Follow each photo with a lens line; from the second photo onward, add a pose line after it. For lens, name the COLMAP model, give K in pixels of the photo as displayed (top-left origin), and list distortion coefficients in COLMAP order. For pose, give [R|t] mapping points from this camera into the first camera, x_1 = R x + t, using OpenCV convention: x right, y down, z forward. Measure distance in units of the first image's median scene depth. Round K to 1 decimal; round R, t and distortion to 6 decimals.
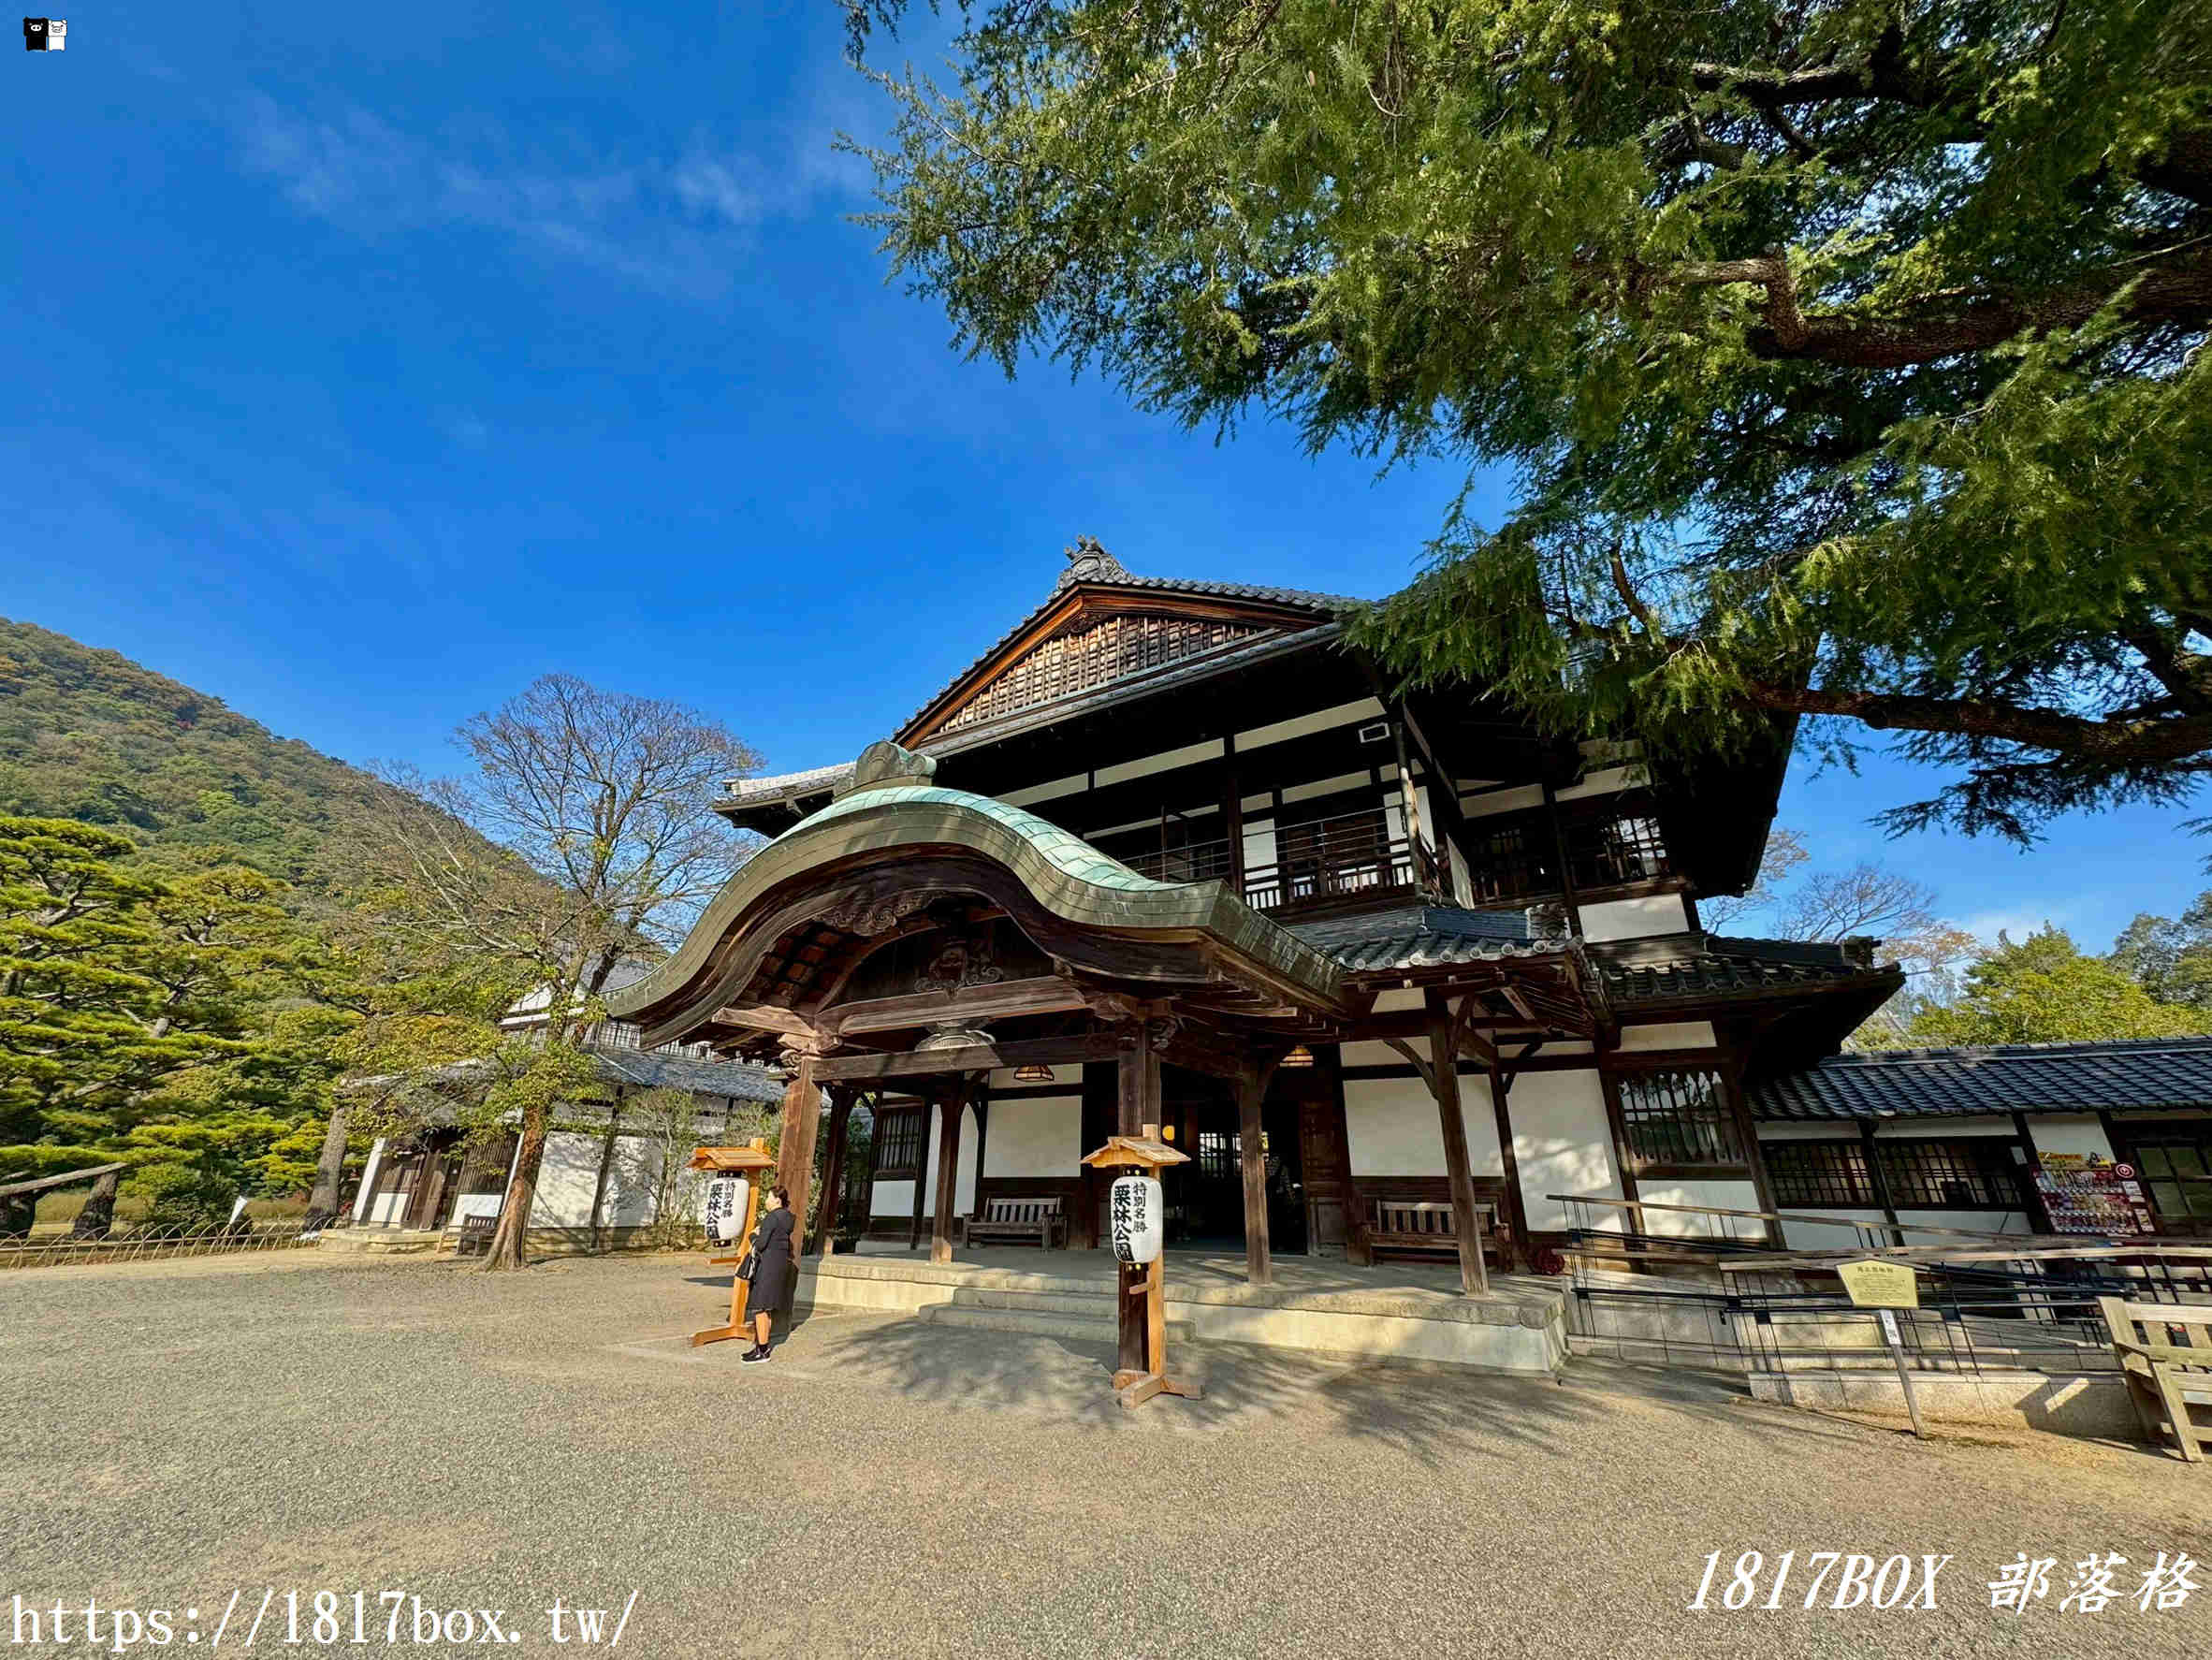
lens RADIAL K [[839.1, 0, 1106.0], [0, 839.1, 830.0], [0, 0, 1]] dist [-0.002661, -0.000376]
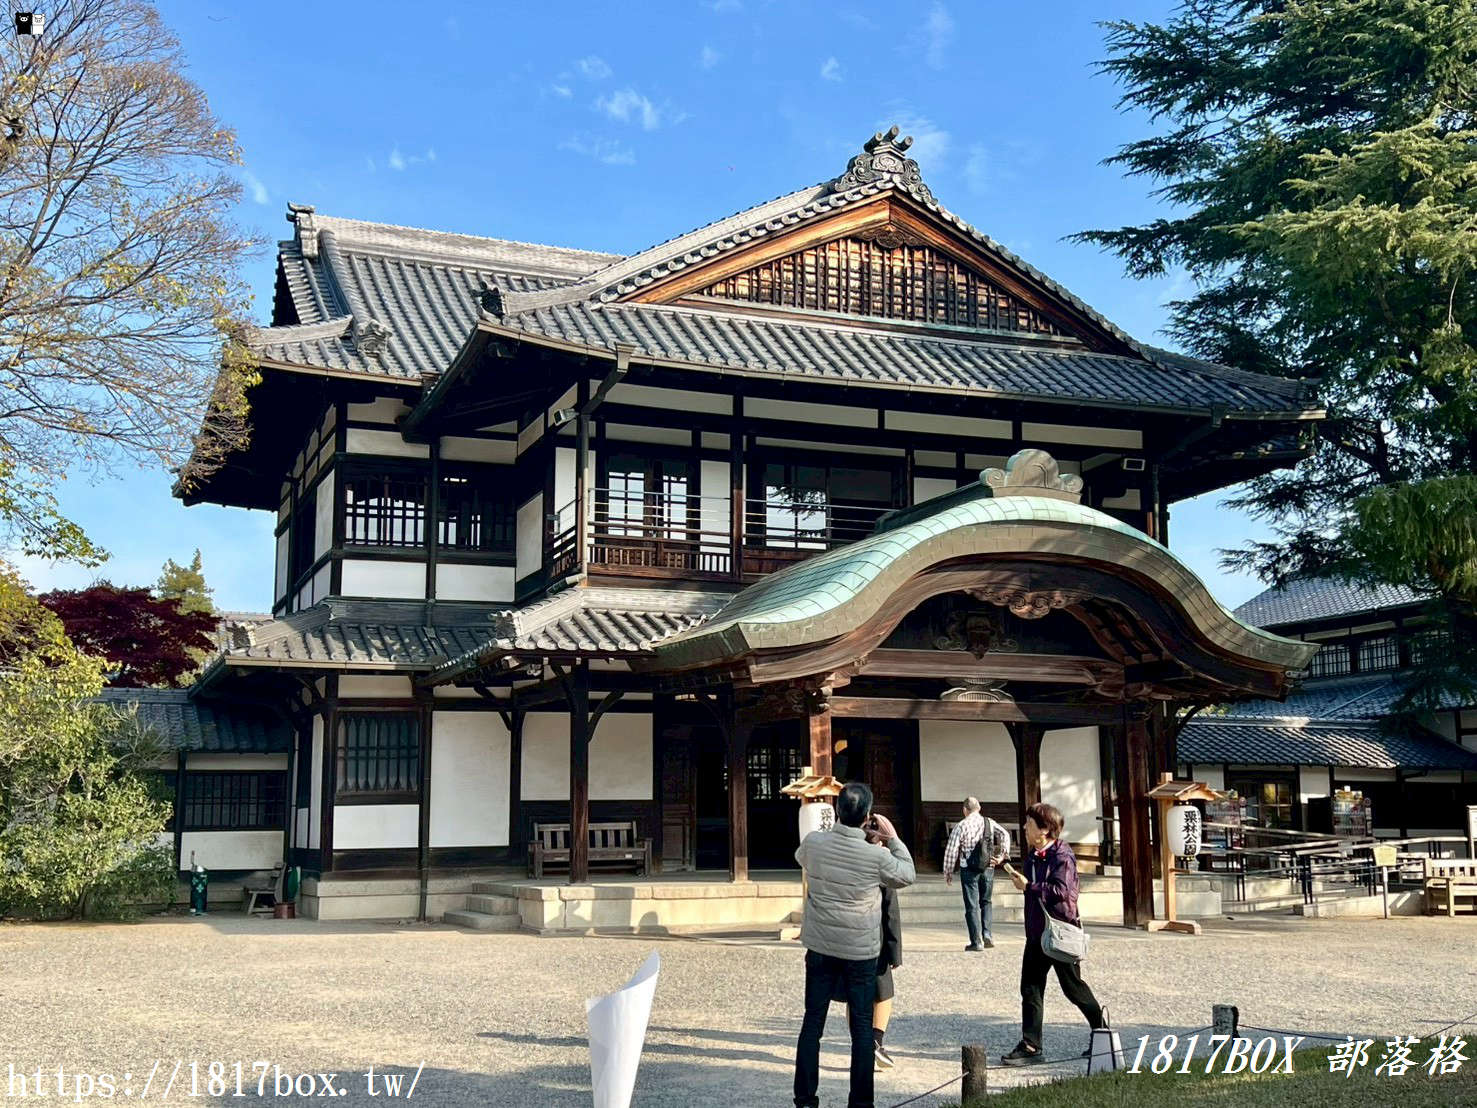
lens RADIAL K [[1484.4, 0, 756.8], [0, 1484.4, 556.4], [0, 0, 1]] dist [0.137285, -0.309679]
pose [[0.663553, 0.124483, 0.737700, -1.559811], [-0.292357, 0.950797, 0.102529, -0.048300], [-0.688640, -0.283705, 0.667297, -0.109211]]
